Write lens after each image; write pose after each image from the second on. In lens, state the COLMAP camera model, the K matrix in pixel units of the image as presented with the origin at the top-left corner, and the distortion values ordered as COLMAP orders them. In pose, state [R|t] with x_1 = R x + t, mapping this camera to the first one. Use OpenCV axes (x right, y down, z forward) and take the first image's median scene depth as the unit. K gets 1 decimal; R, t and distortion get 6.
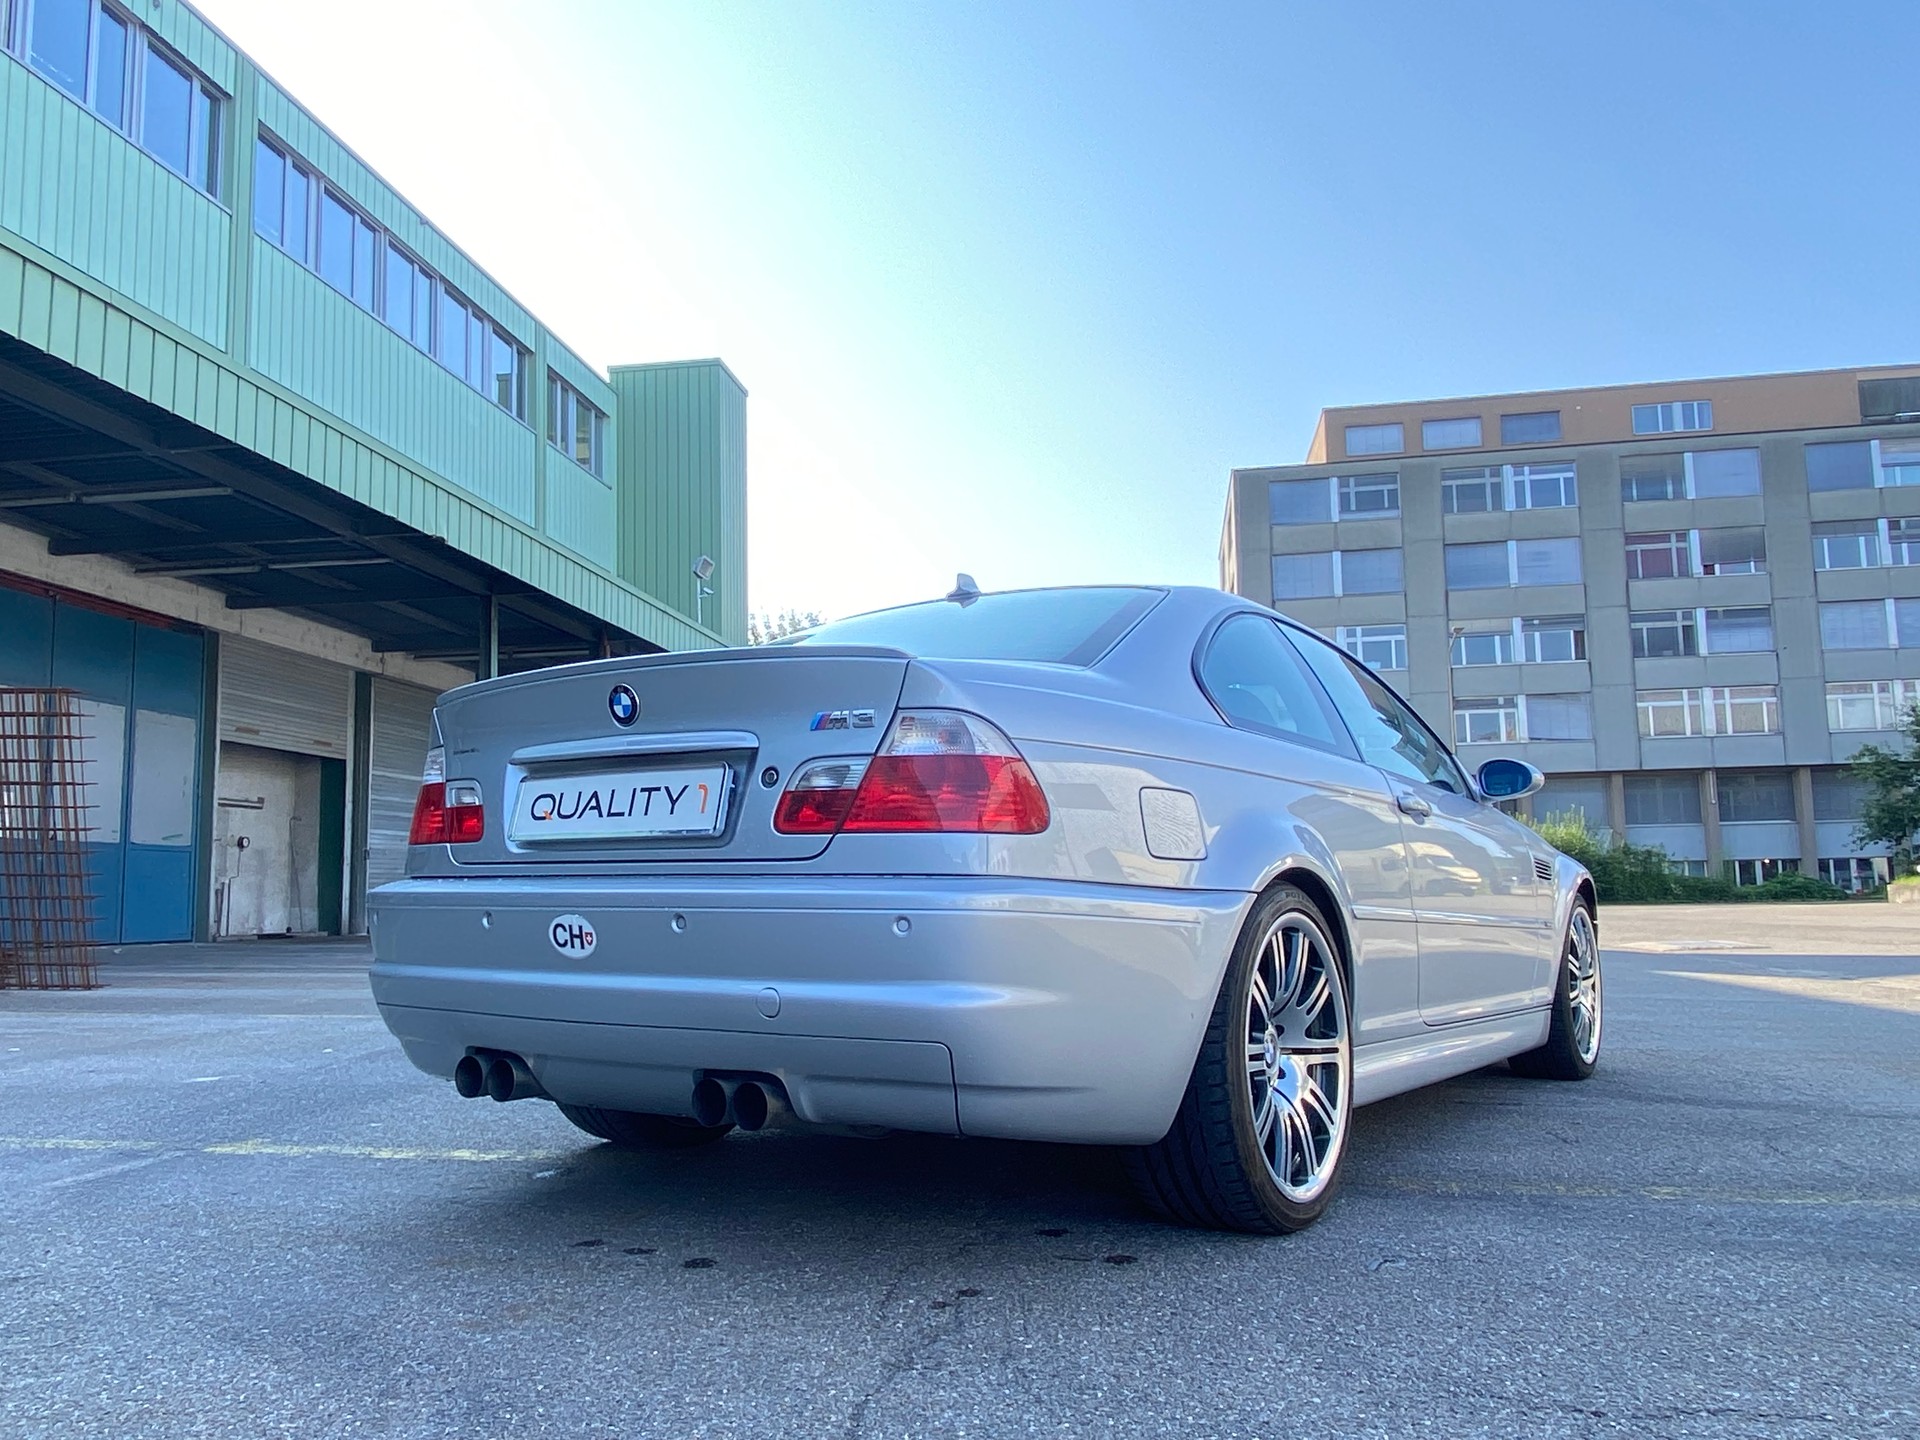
lens RADIAL K [[1450.0, 0, 932.9], [0, 1450.0, 729.1], [0, 0, 1]] dist [0.076517, -0.090280]
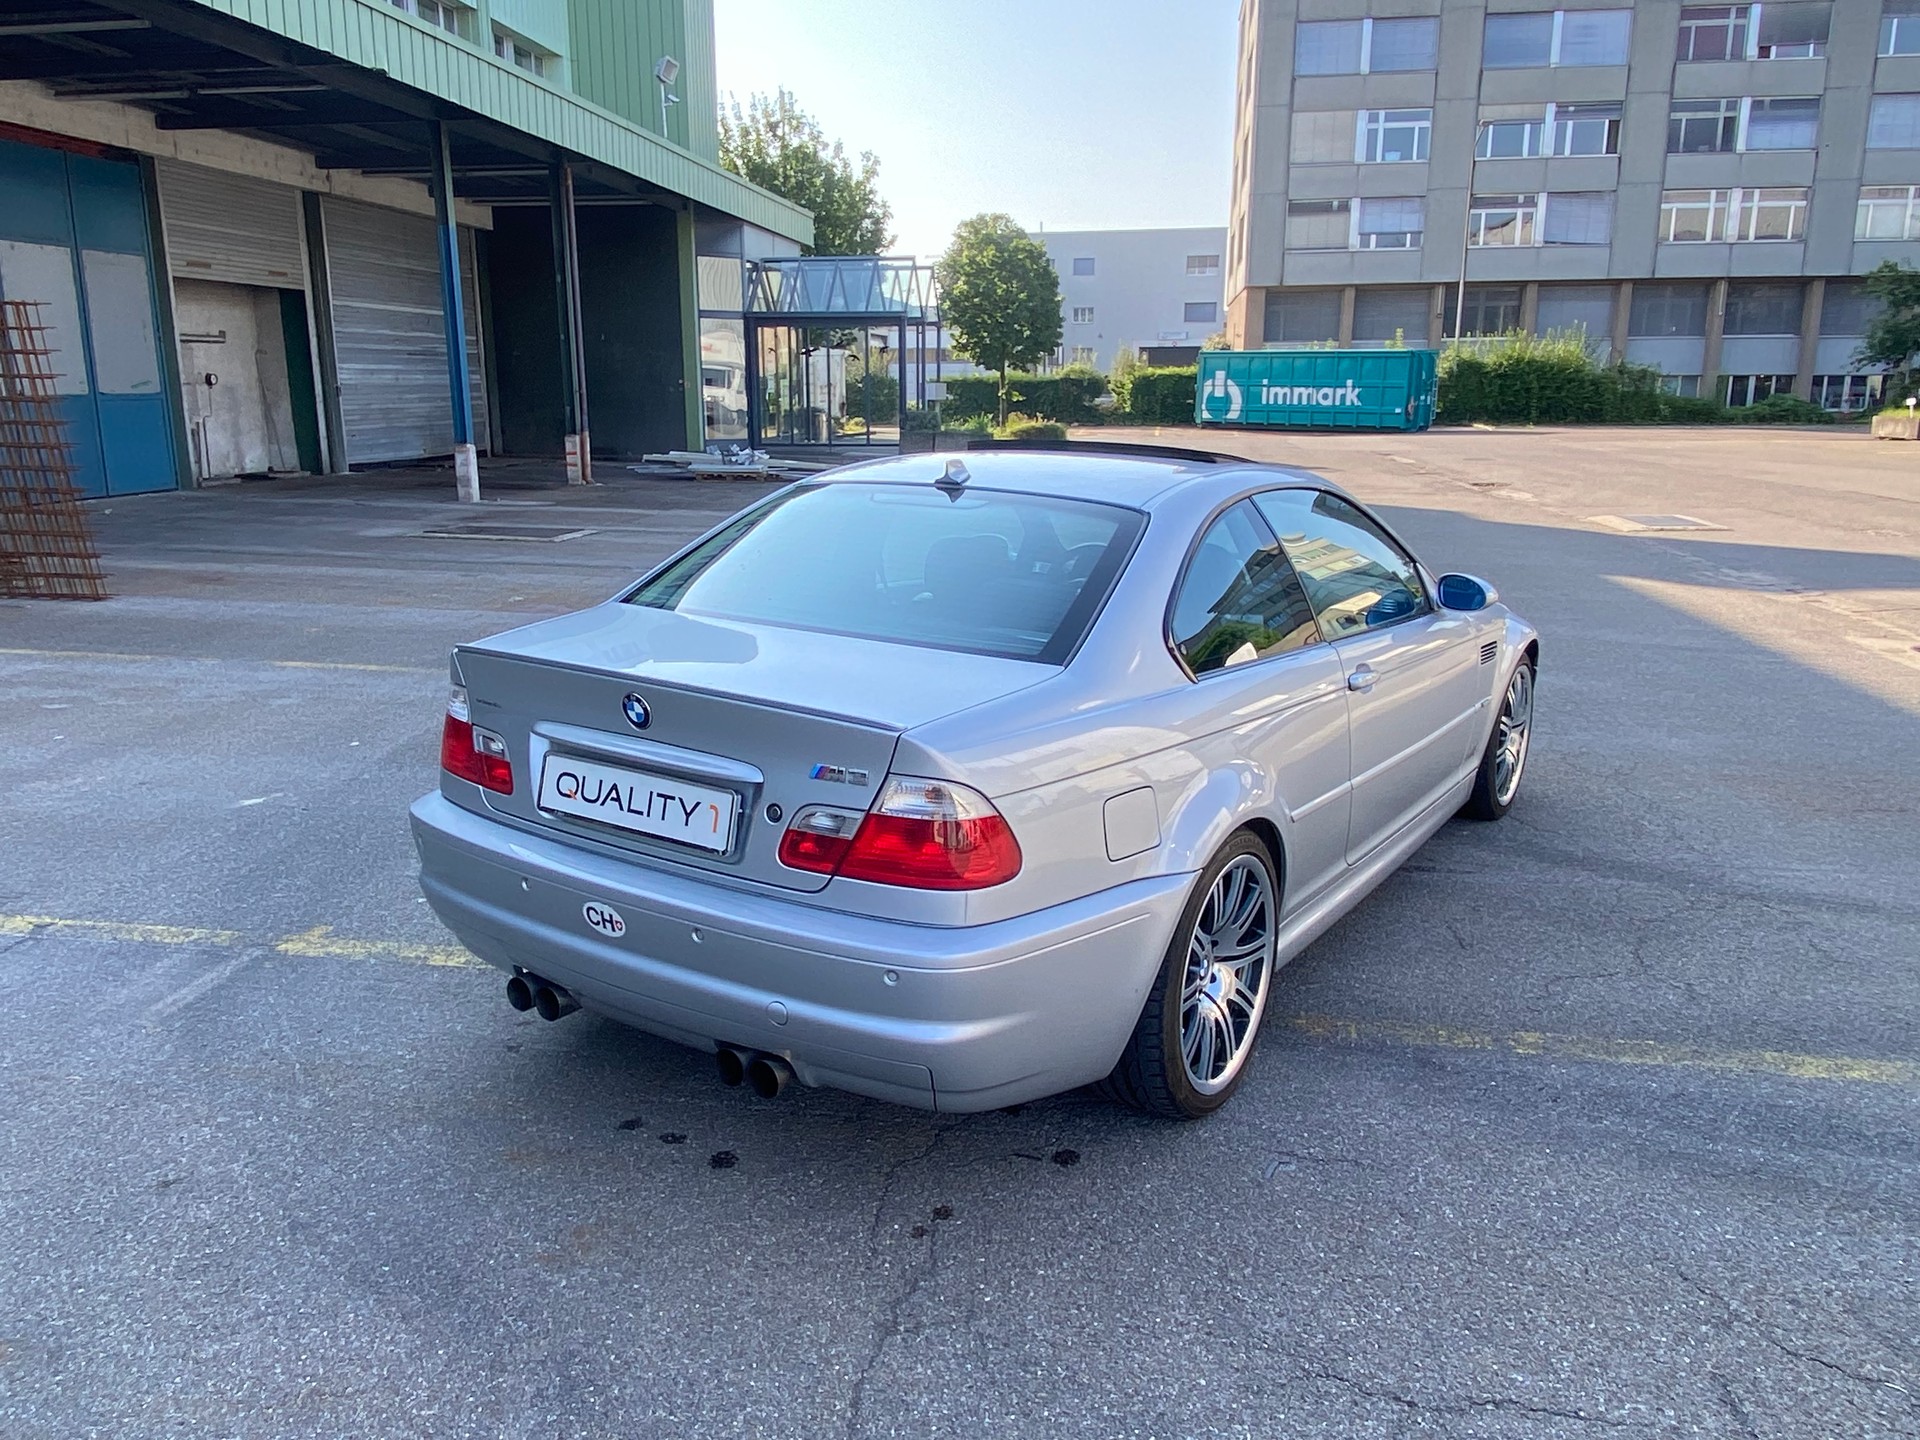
lens RADIAL K [[1451.2, 0, 928.4], [0, 1451.2, 714.3], [0, 0, 1]] dist [0.081022, -0.097531]
pose [[0.999832, 0.013325, 0.012596, -0.000886], [-0.016763, 0.942627, 0.333427, -0.045700], [-0.007431, -0.333582, 0.942692, -0.003851]]
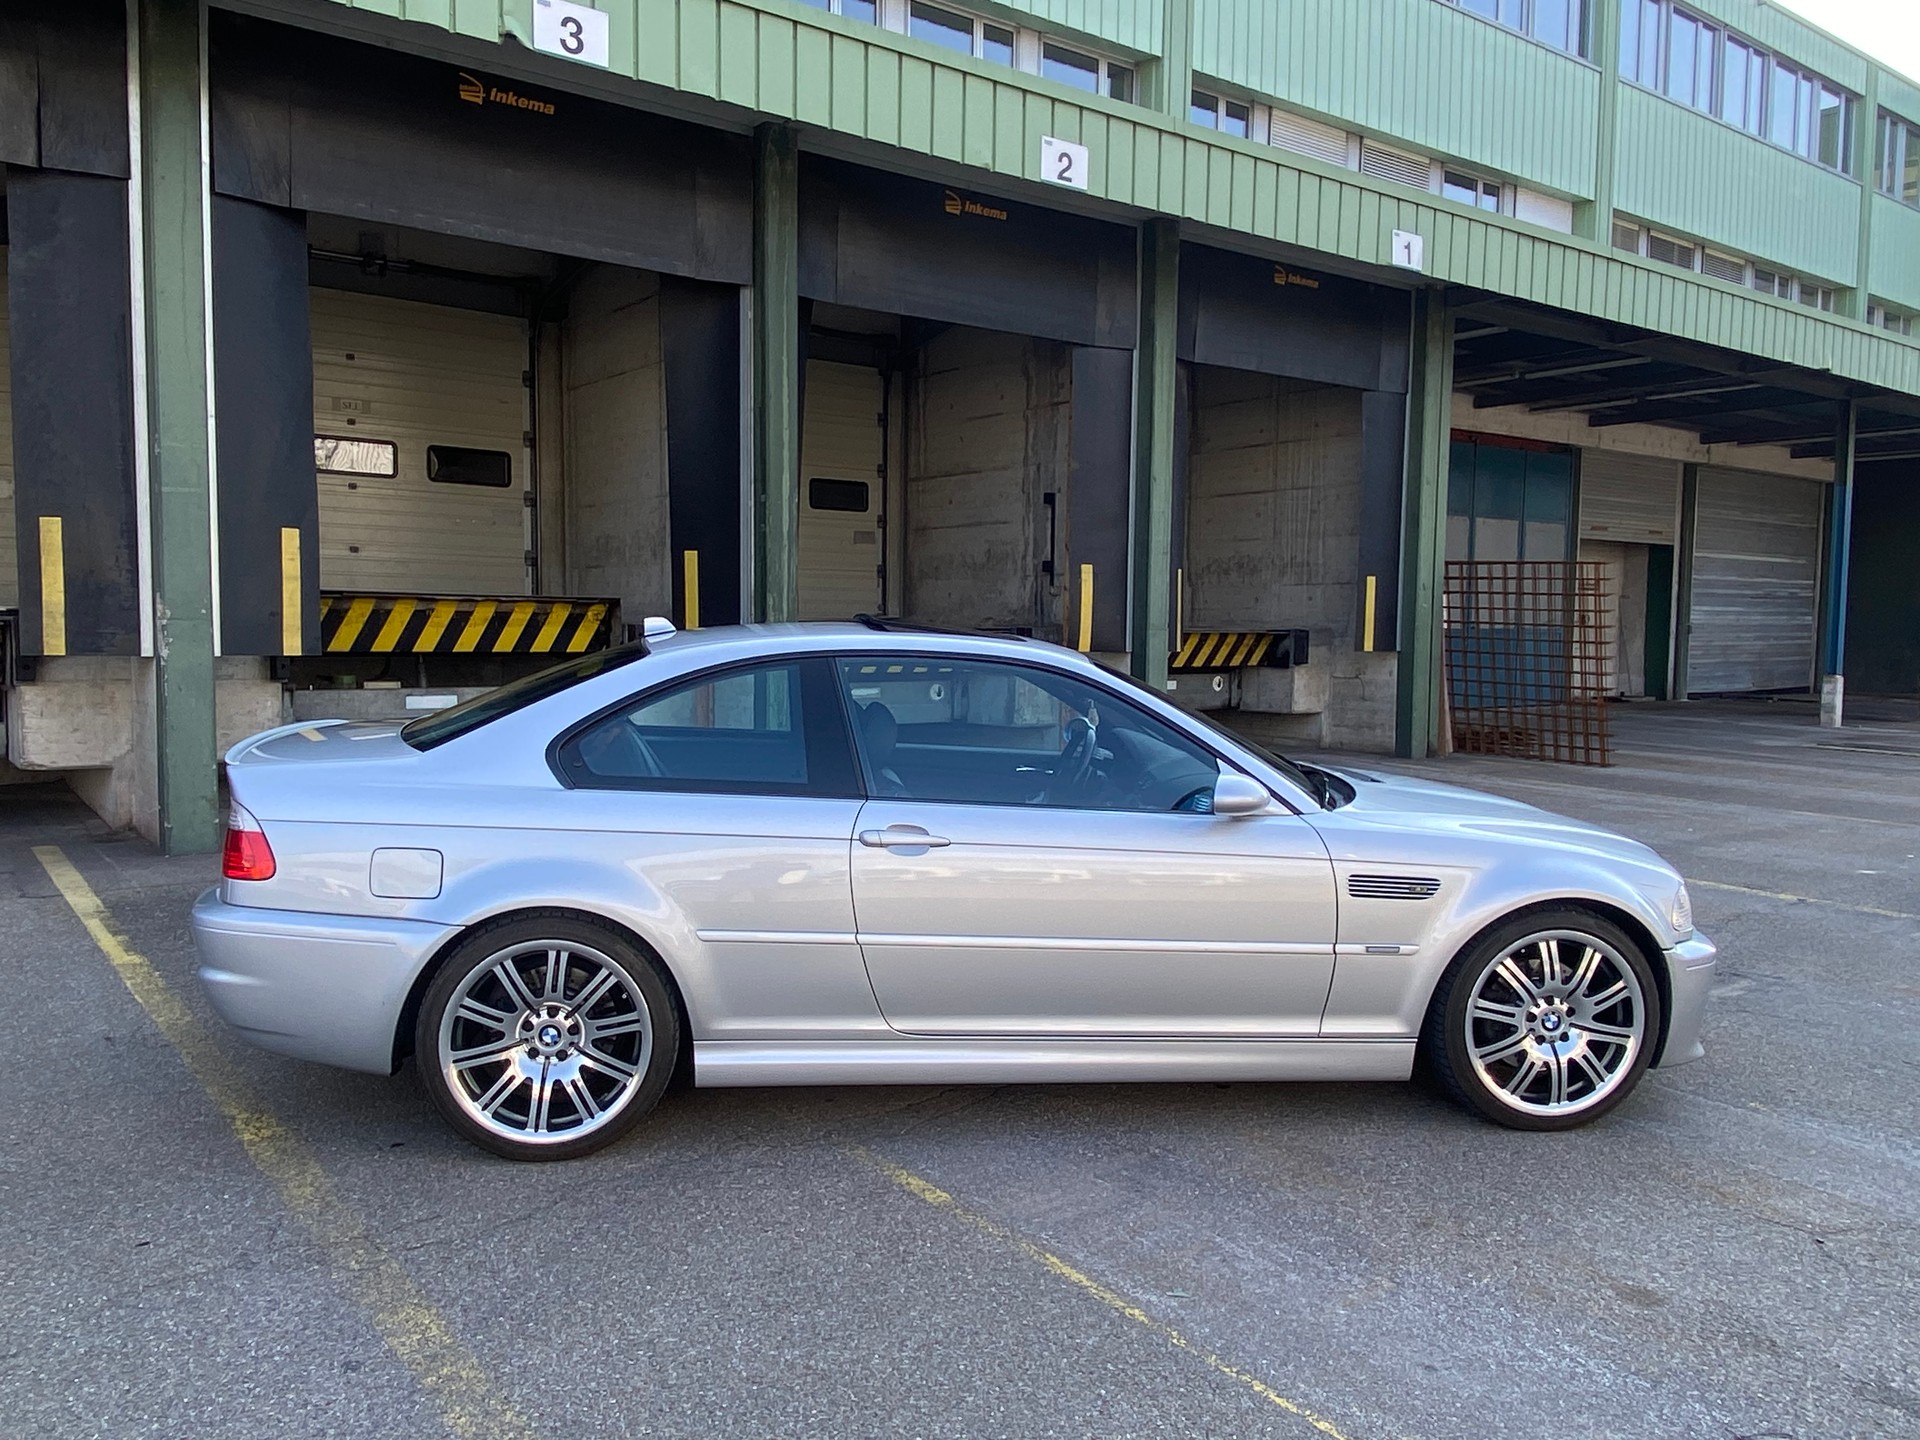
lens RADIAL K [[1450.0, 0, 932.9], [0, 1450.0, 729.1], [0, 0, 1]] dist [0.076517, -0.090280]
pose [[0.720899, 0.077794, -0.688660, -0.023779], [0.056108, 0.983867, 0.169877, -0.063592], [0.690765, -0.161104, 0.704904, -0.207304]]
